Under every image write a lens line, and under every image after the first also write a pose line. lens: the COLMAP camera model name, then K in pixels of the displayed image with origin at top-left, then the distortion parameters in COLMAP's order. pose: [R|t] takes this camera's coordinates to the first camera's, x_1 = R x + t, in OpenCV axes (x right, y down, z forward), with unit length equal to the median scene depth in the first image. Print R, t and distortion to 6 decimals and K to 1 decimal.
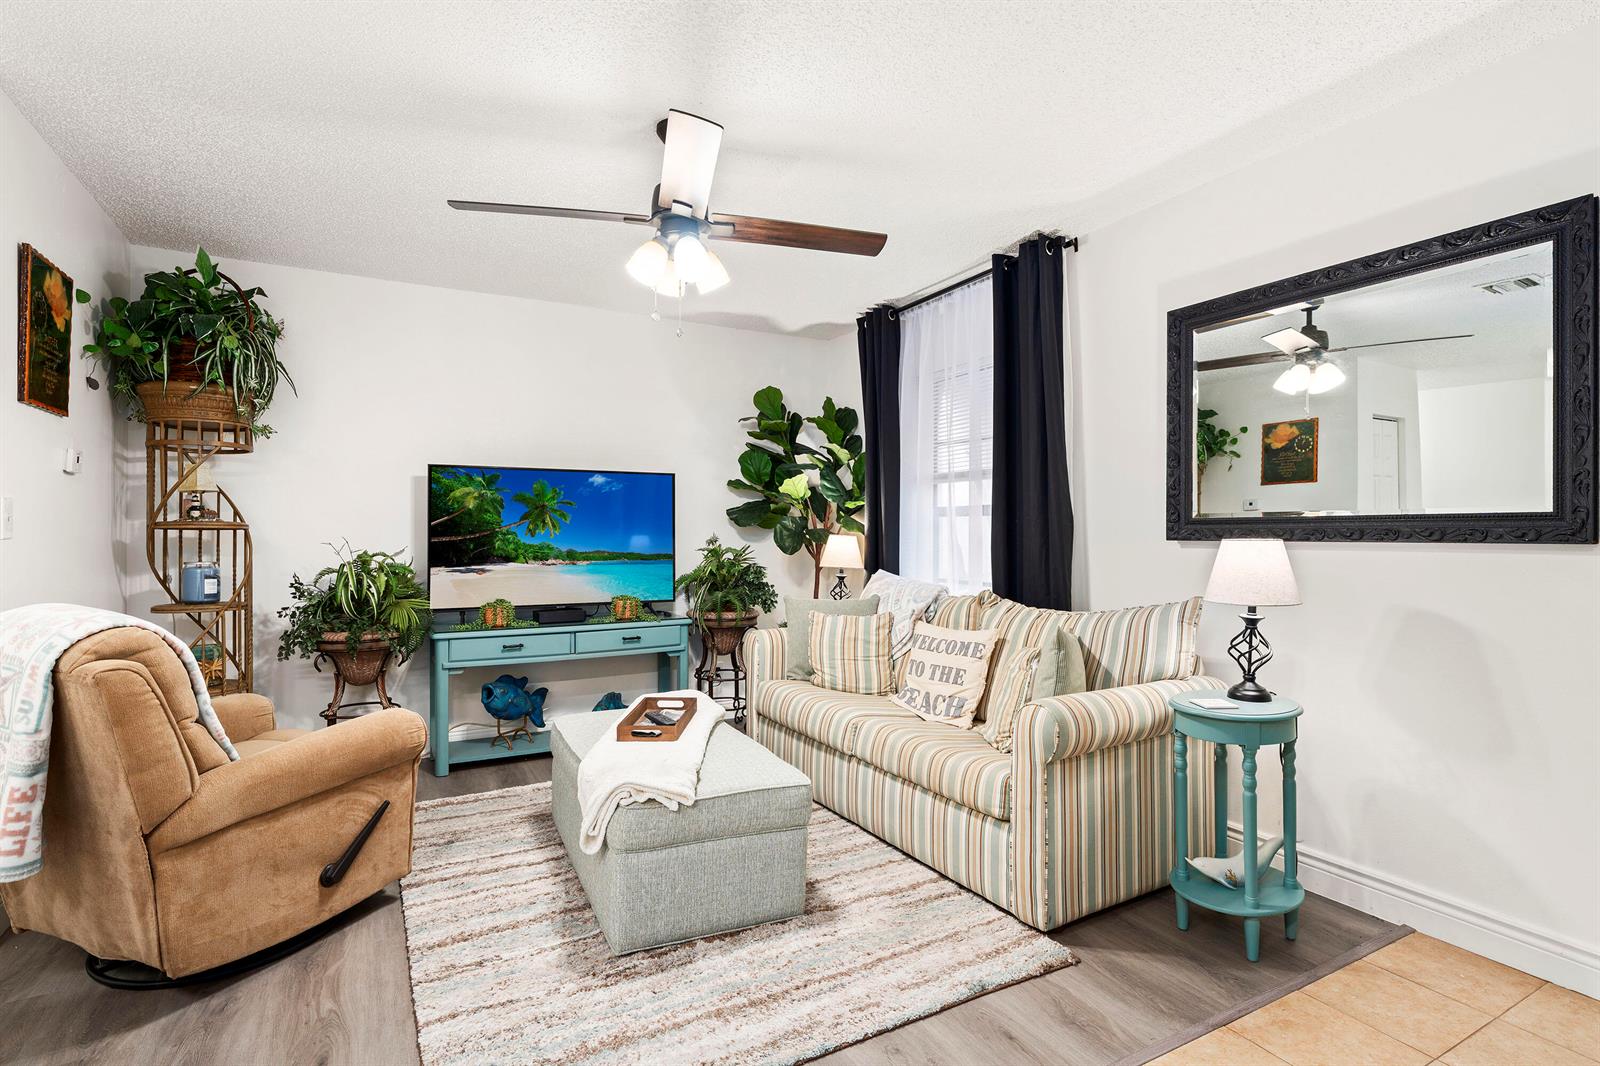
lens RADIAL K [[756.8, 0, 754.7], [0, 756.8, 530.9], [0, 0, 1]] dist [0.002239, 0.000786]
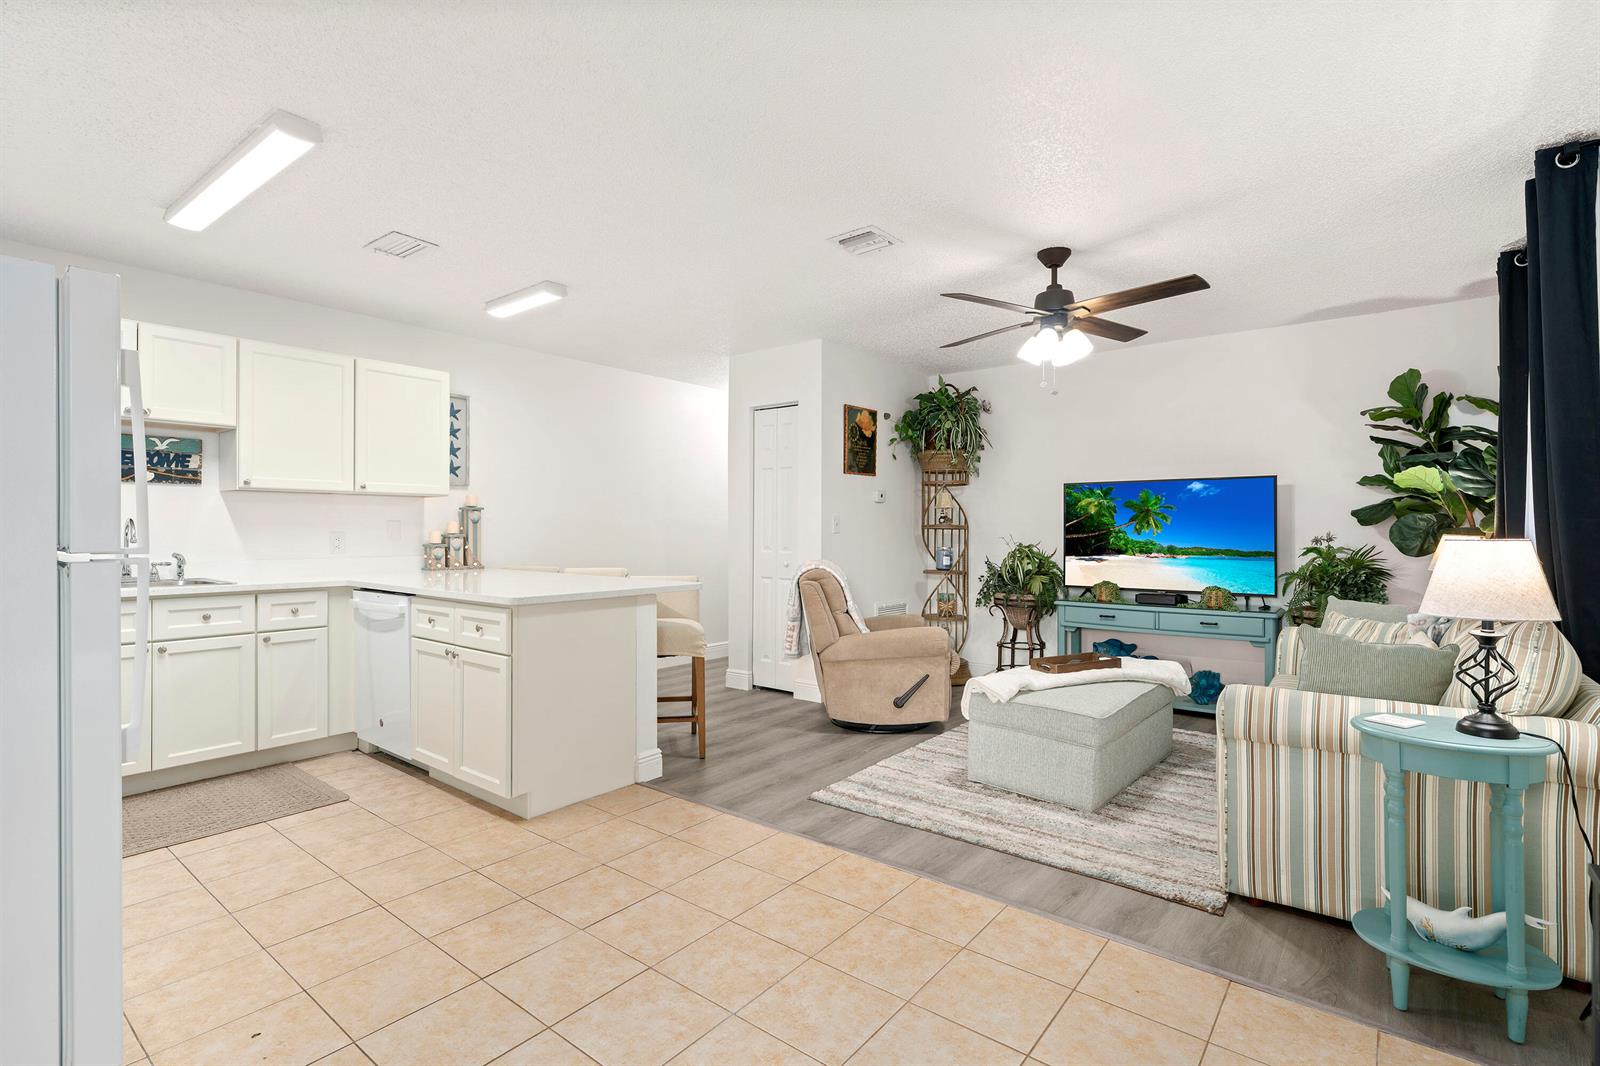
lens RADIAL K [[756.8, 0, 838.0], [0, 756.8, 527.1], [0, 0, 1]] dist [0.002239, 0.000786]
pose [[0.423256, -0.002143, -0.906008, 0.771593], [-0.001588, 0.999994, -0.003107, -0.000378], [0.906009, 0.002754, 0.423250, 0.008339]]
